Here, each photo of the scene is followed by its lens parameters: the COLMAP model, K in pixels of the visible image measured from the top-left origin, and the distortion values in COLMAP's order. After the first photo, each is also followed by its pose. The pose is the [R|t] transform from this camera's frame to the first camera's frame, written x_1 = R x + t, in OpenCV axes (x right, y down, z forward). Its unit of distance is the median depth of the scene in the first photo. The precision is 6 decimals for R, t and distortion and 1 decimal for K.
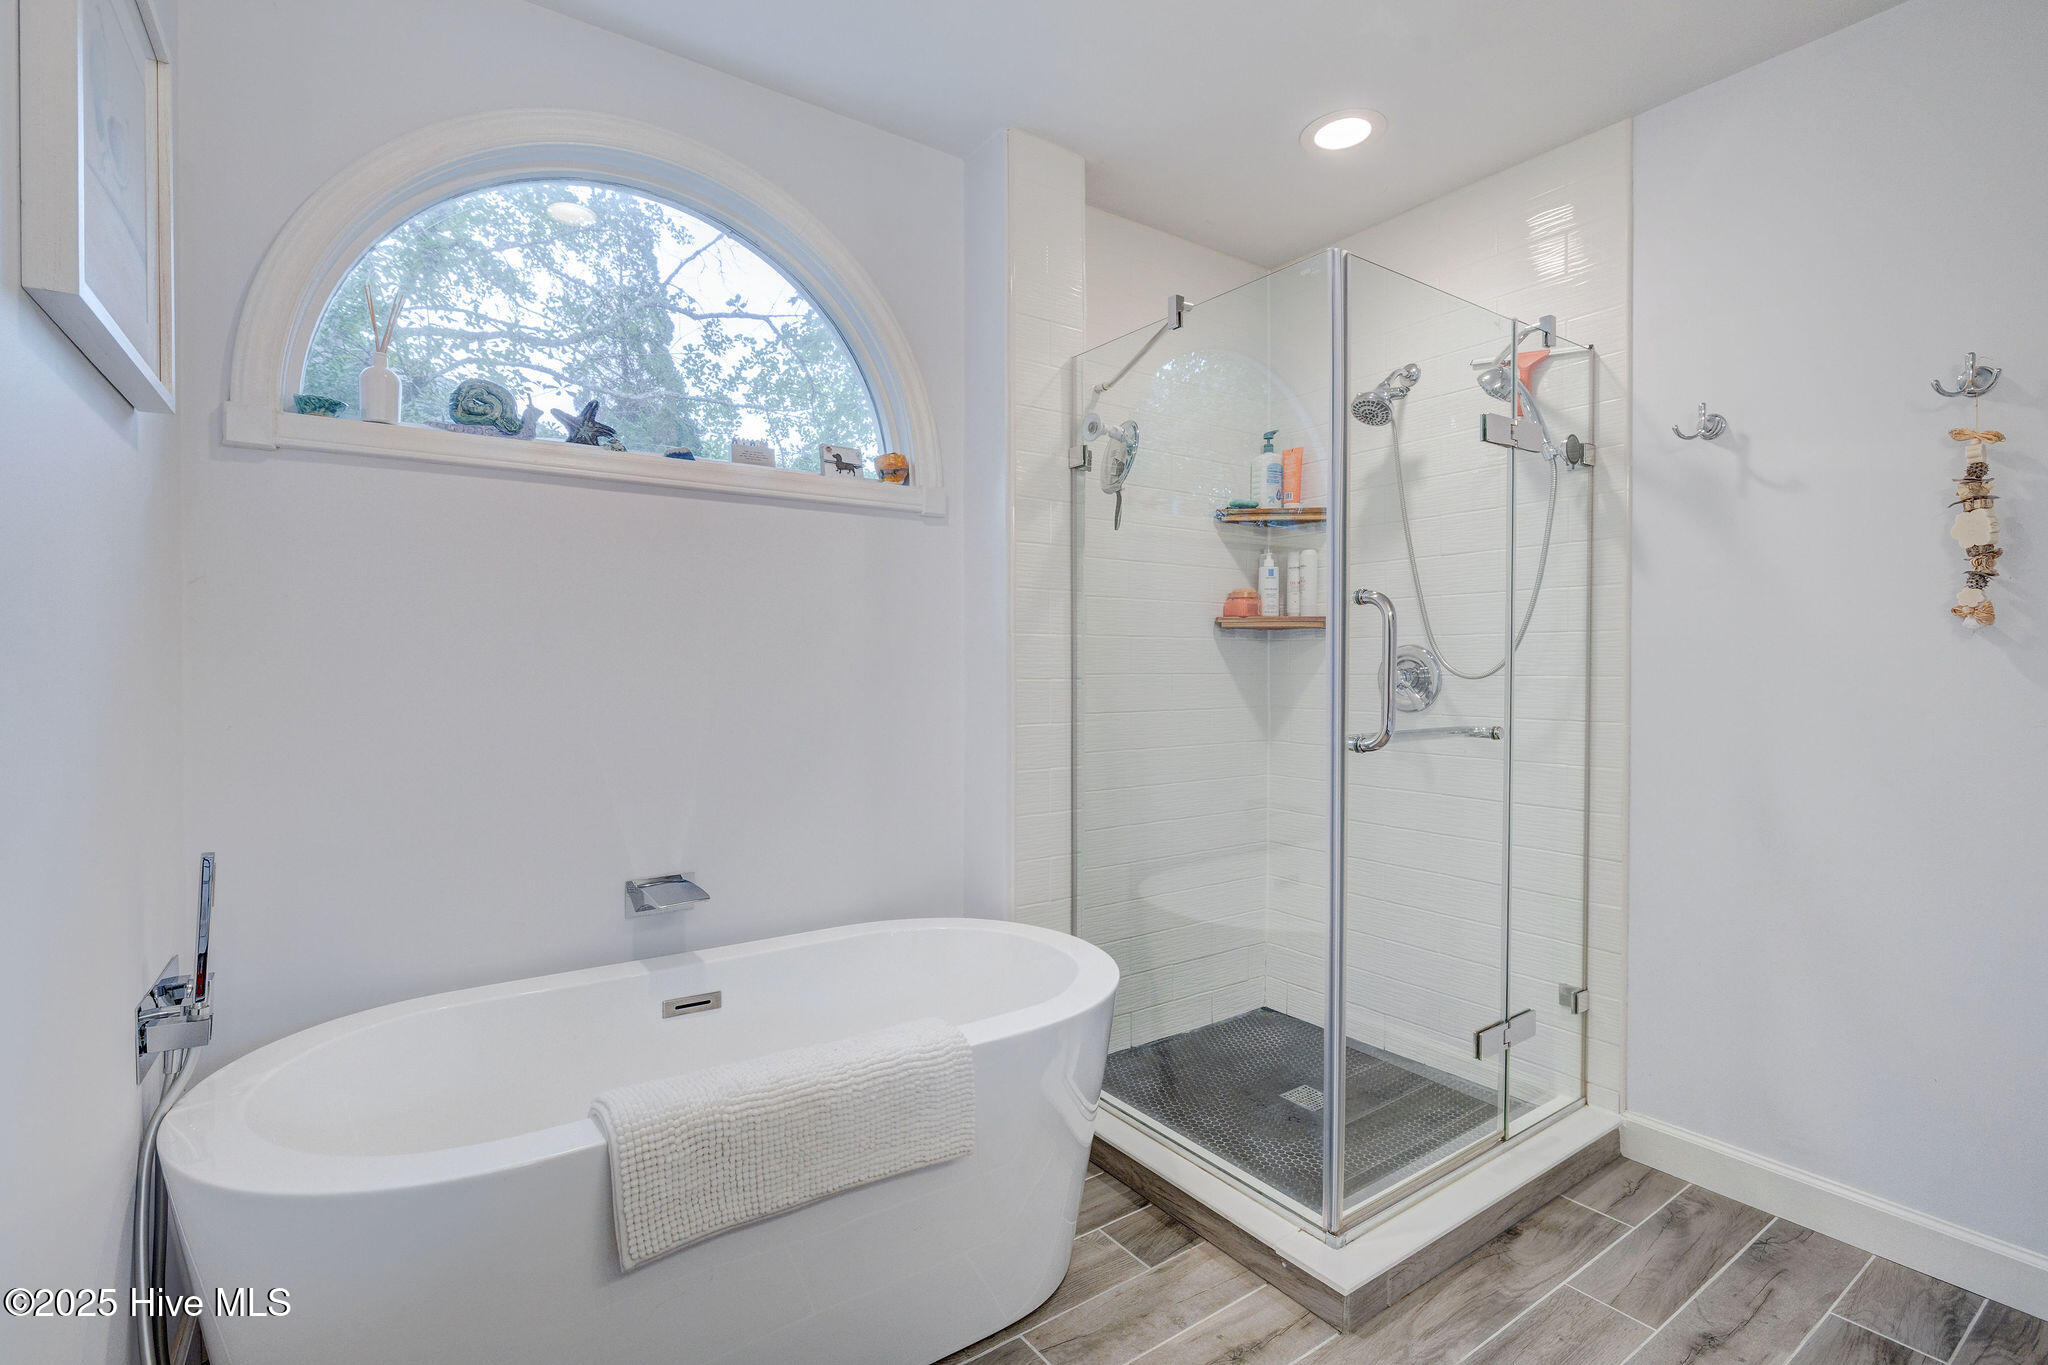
lens RADIAL K [[918.6, 0, 982.7], [0, 918.6, 677.5], [0, 0, 1]] dist [-0.009141, 0.002313]
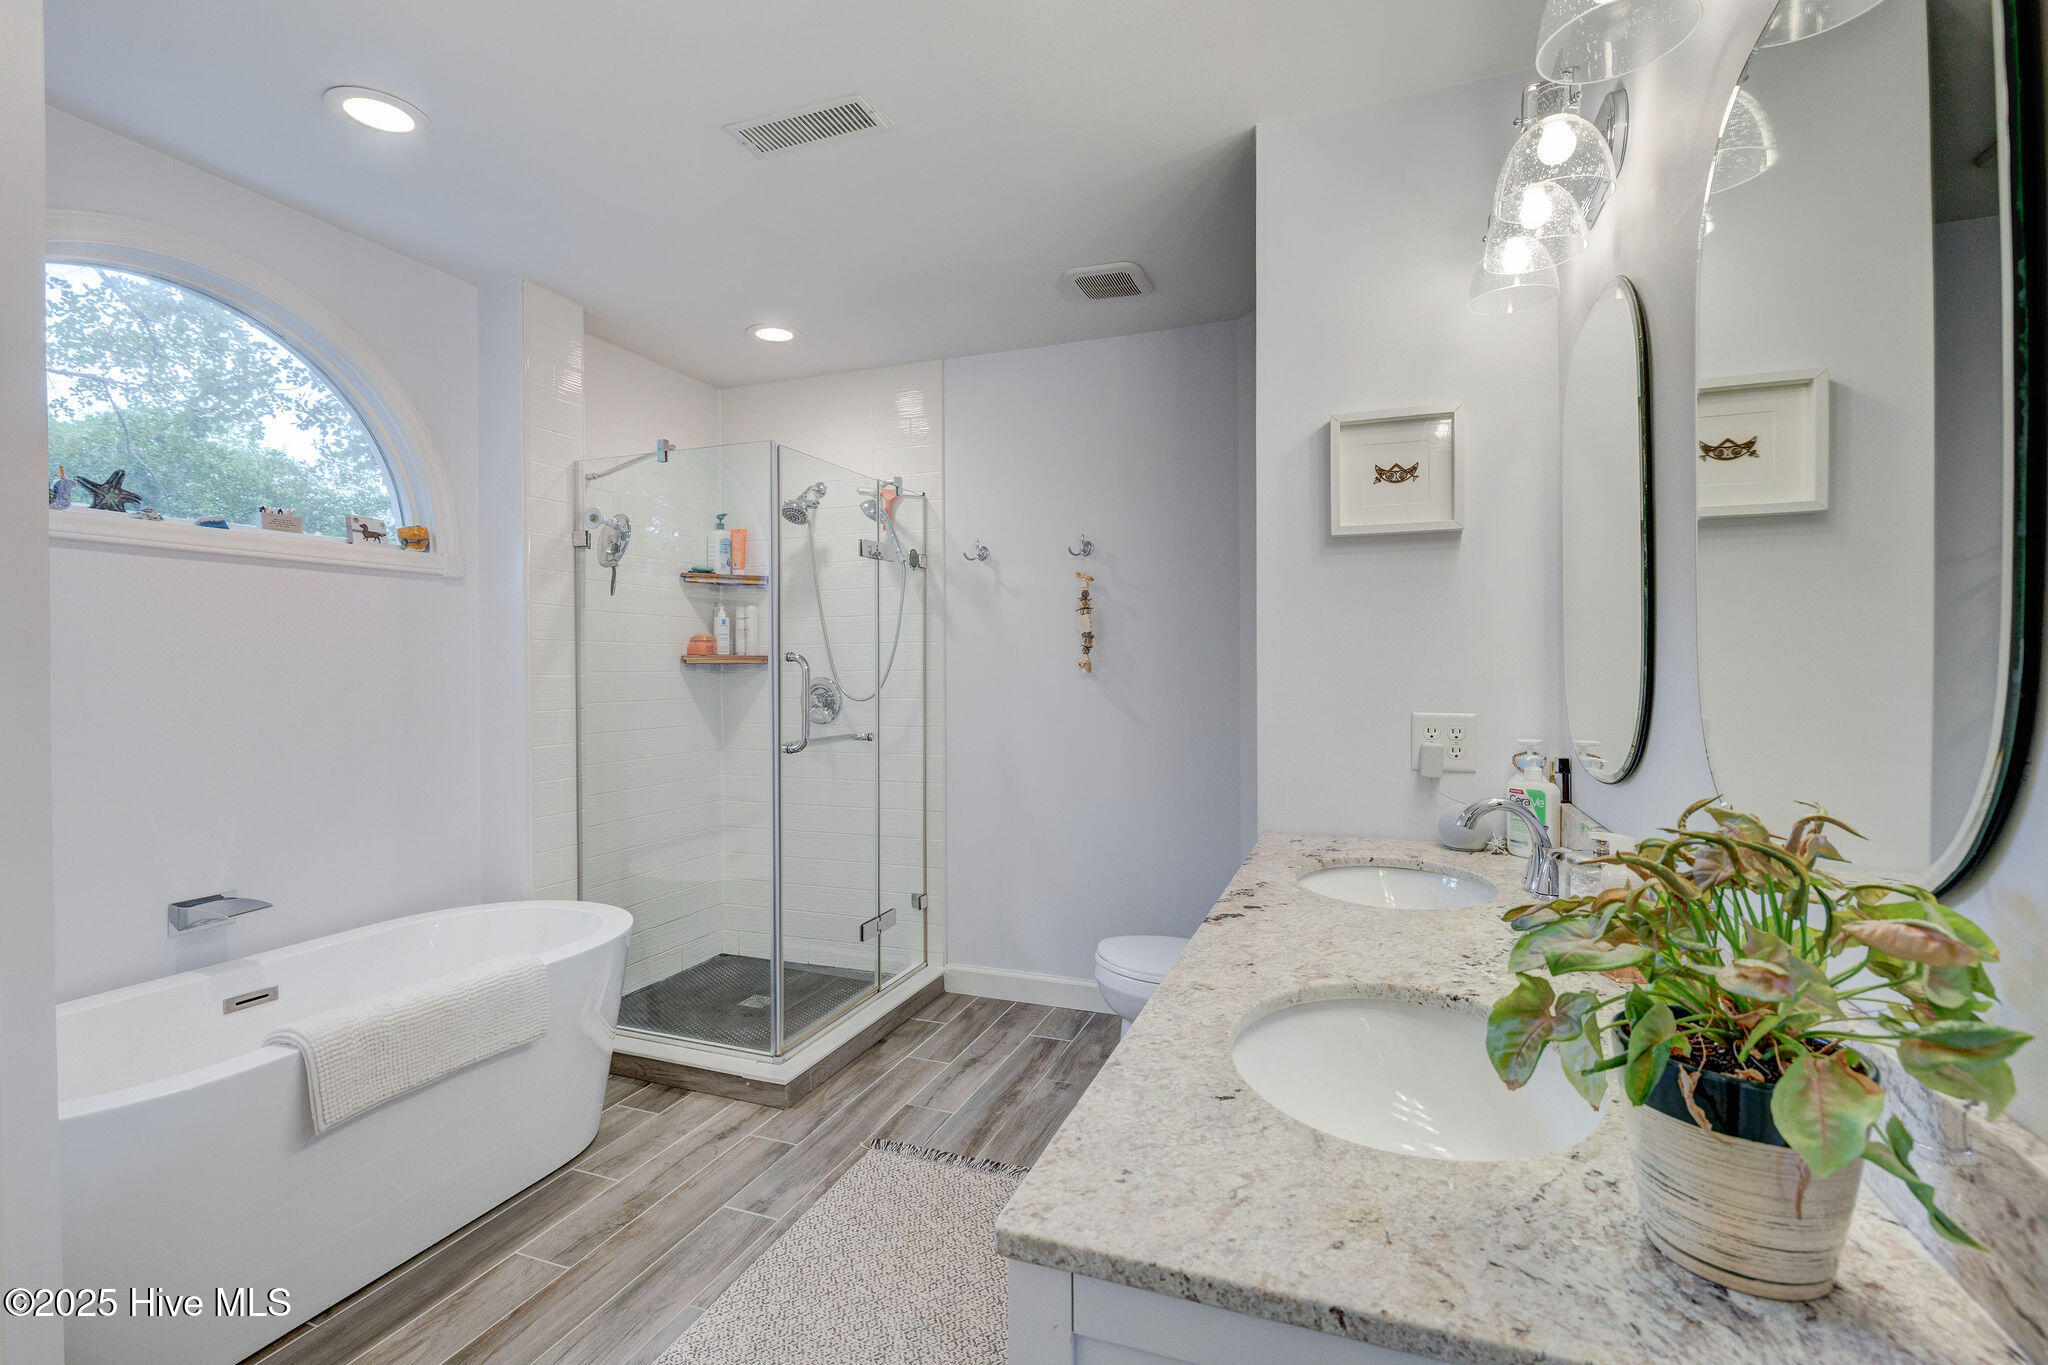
lens RADIAL K [[918.6, 0, 1016.5], [0, 918.6, 679.7], [0, 0, 1]] dist [-0.009141, 0.002313]
pose [[0.805307, -0.007858, 0.592806, -0.180670], [0.010567, 0.999944, -0.001100, -0.034078], [-0.592764, 0.007150, 0.805345, -0.435473]]
